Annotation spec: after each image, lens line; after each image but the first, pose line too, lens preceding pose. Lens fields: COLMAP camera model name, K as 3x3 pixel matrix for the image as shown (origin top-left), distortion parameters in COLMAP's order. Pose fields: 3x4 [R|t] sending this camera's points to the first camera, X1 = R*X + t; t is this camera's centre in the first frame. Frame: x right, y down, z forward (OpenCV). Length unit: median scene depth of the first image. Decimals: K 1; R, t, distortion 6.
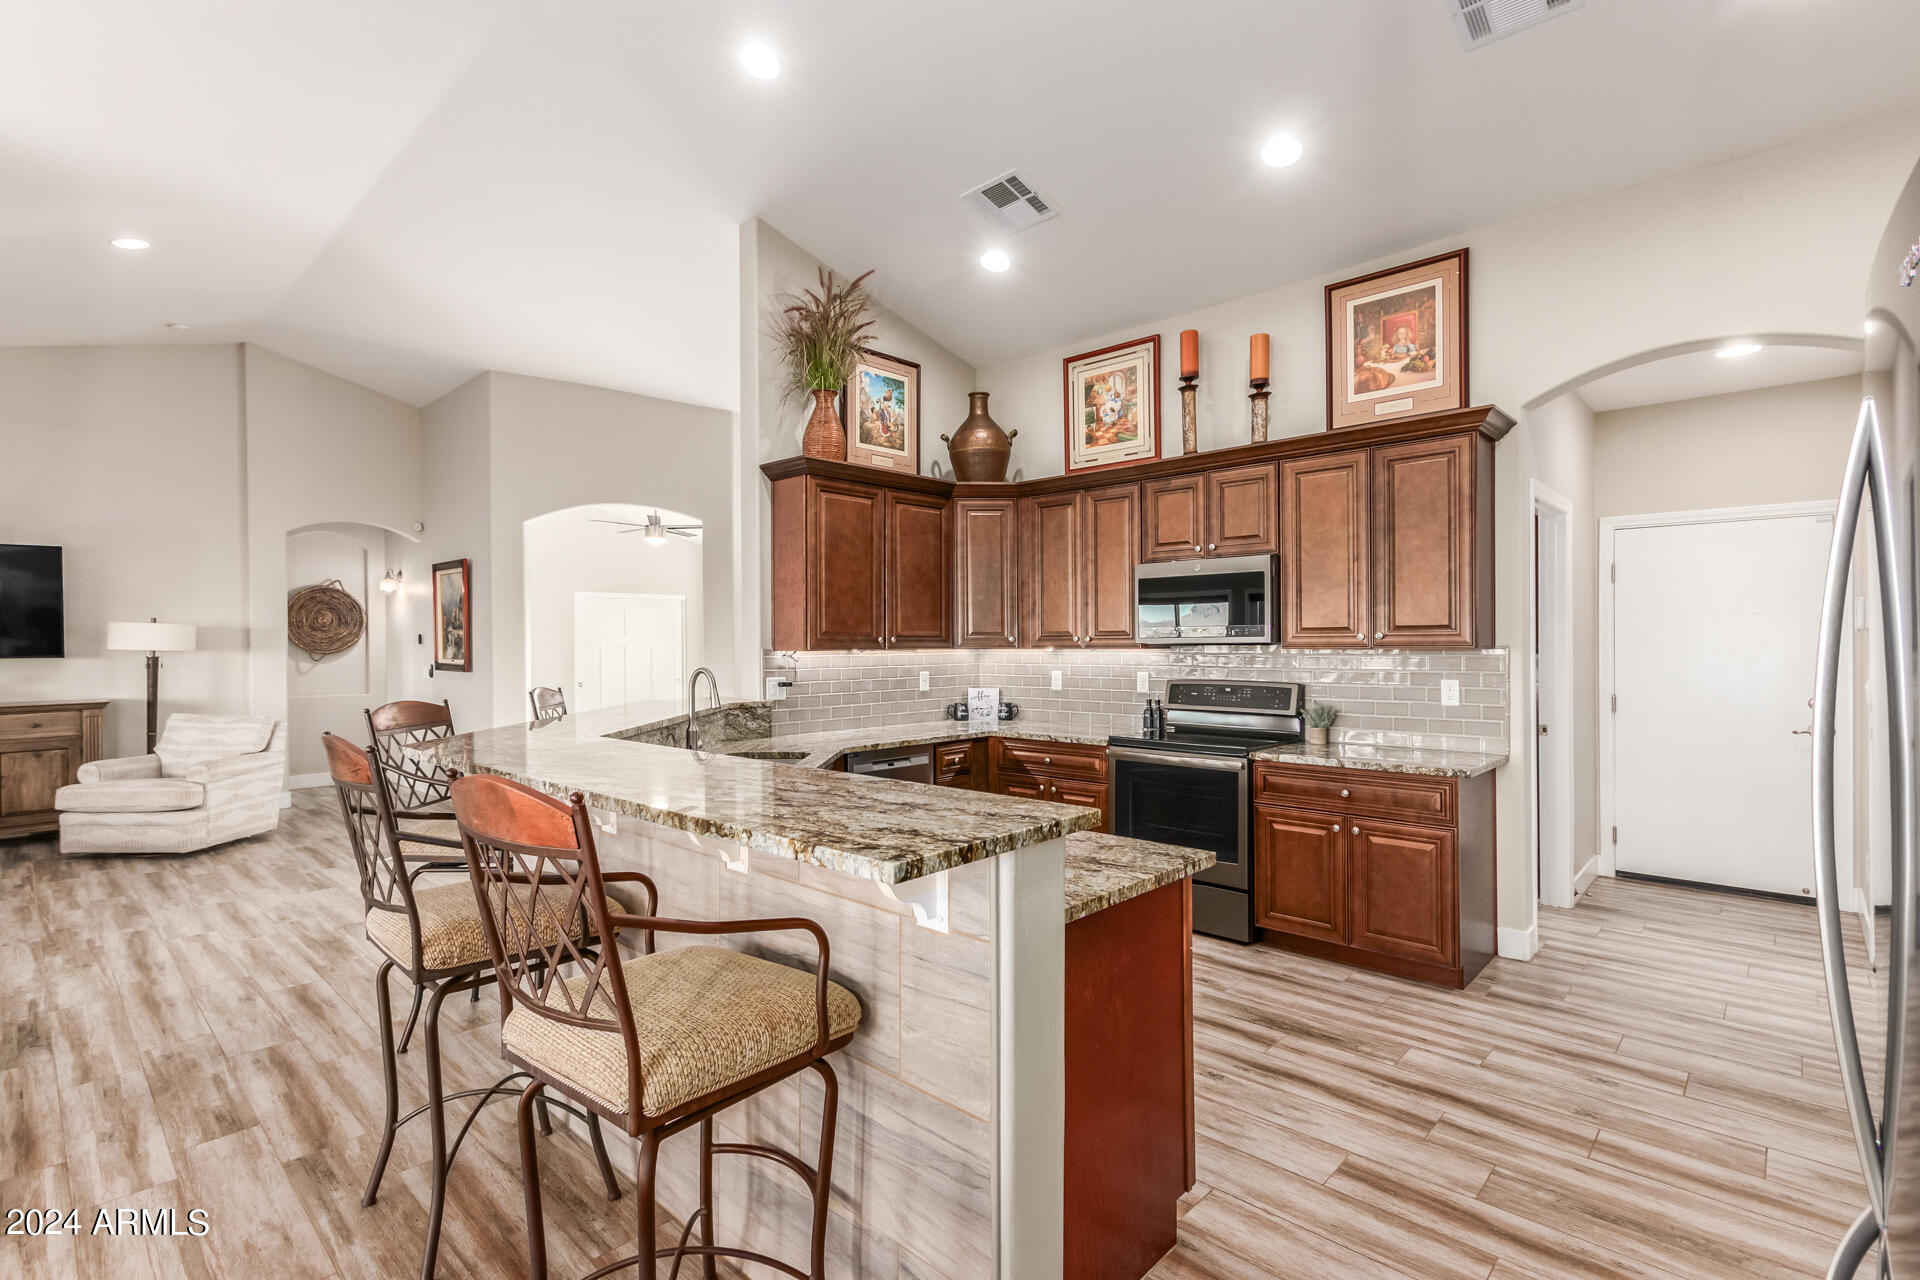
lens RADIAL K [[889.5, 0, 950.9], [0, 889.5, 643.8], [0, 0, 1]] dist [0.013406, -0.002730]
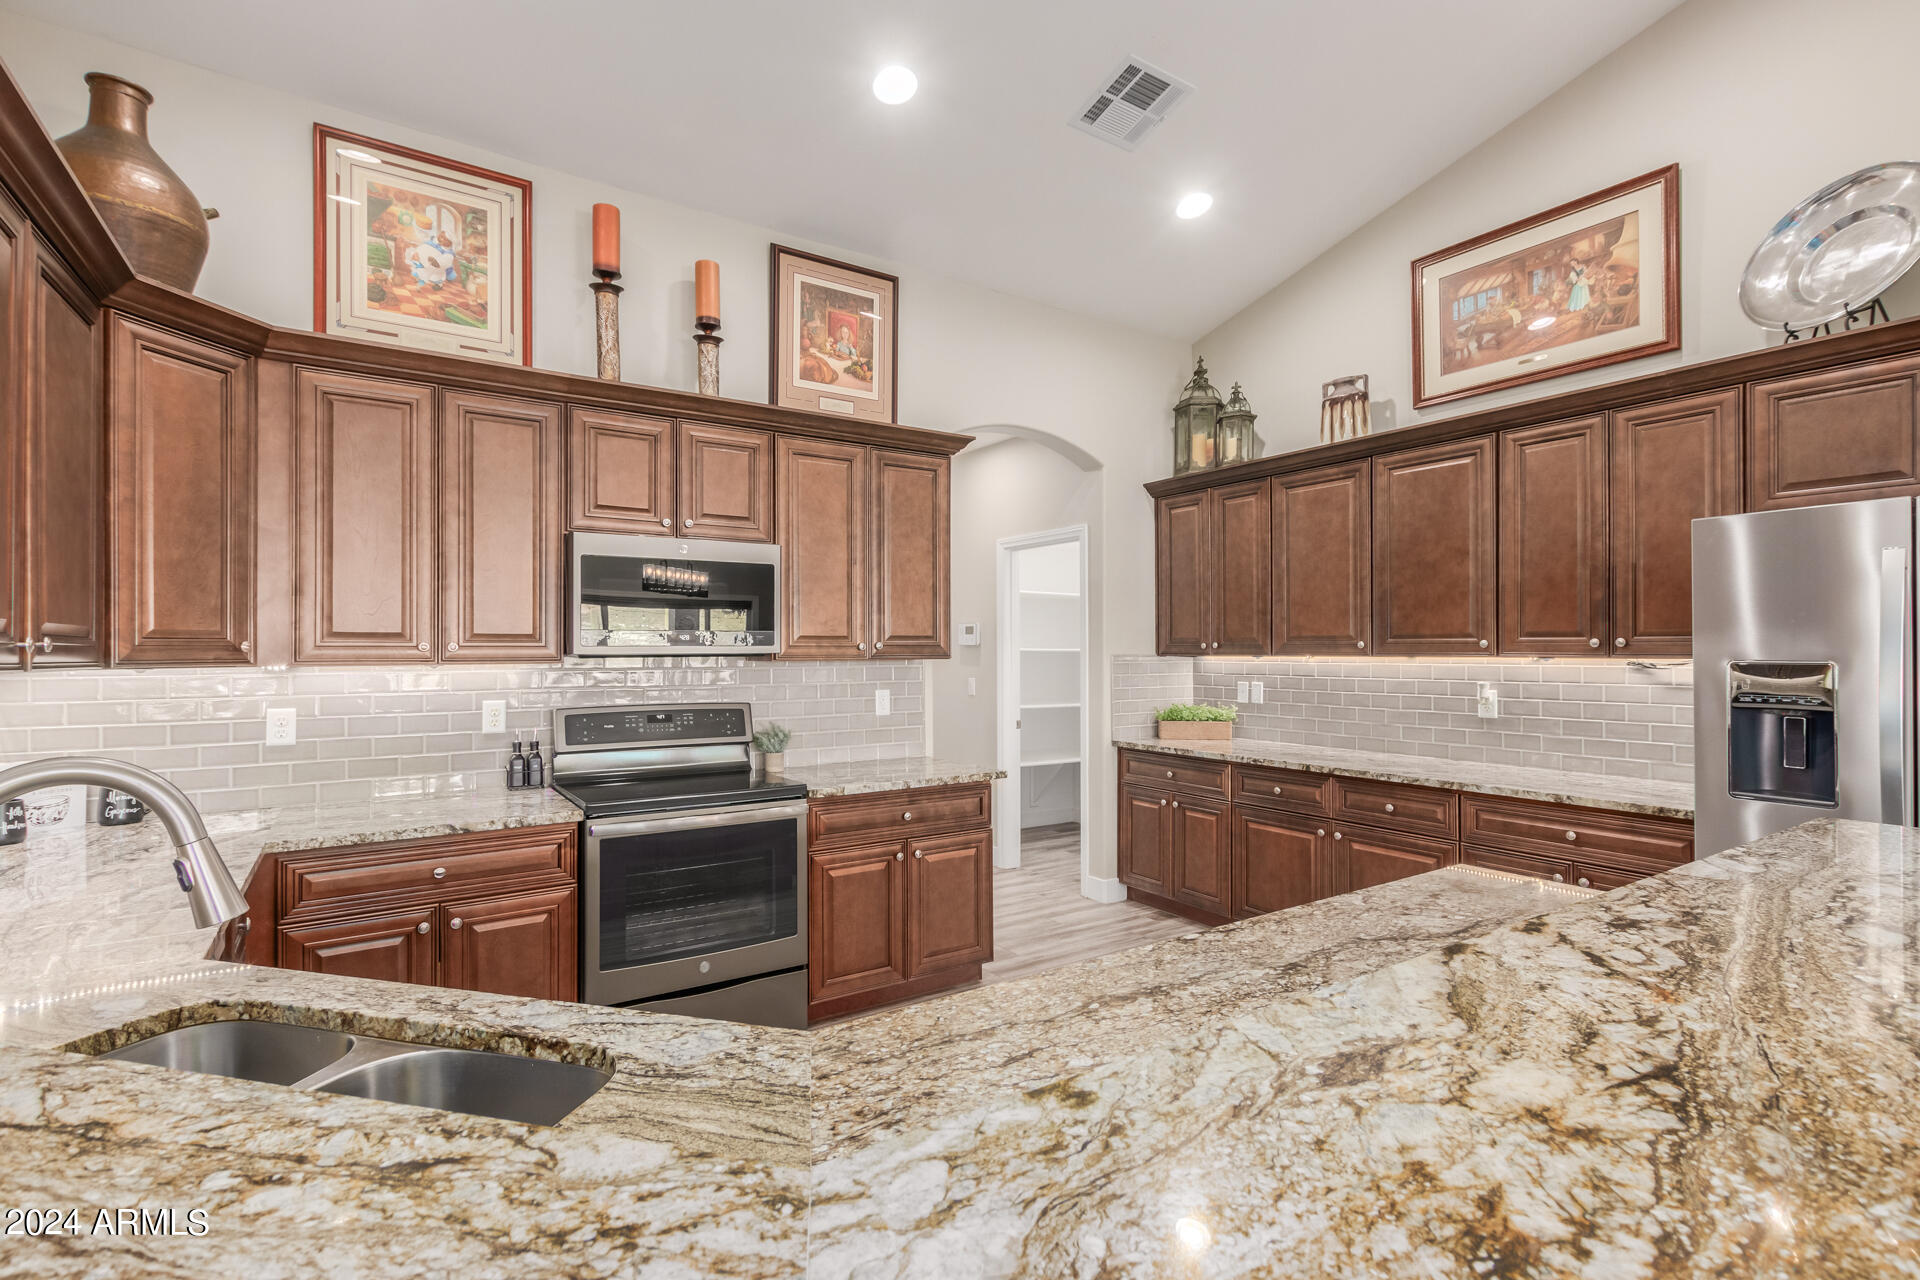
lens RADIAL K [[889.5, 0, 958.4], [0, 889.5, 642.8], [0, 0, 1]] dist [0.013406, -0.002730]
pose [[0.232330, 0.013852, 0.972538, -0.385868], [0.003656, 0.999879, -0.015115, 0.002159], [-0.972630, 0.007068, 0.232251, 0.639517]]
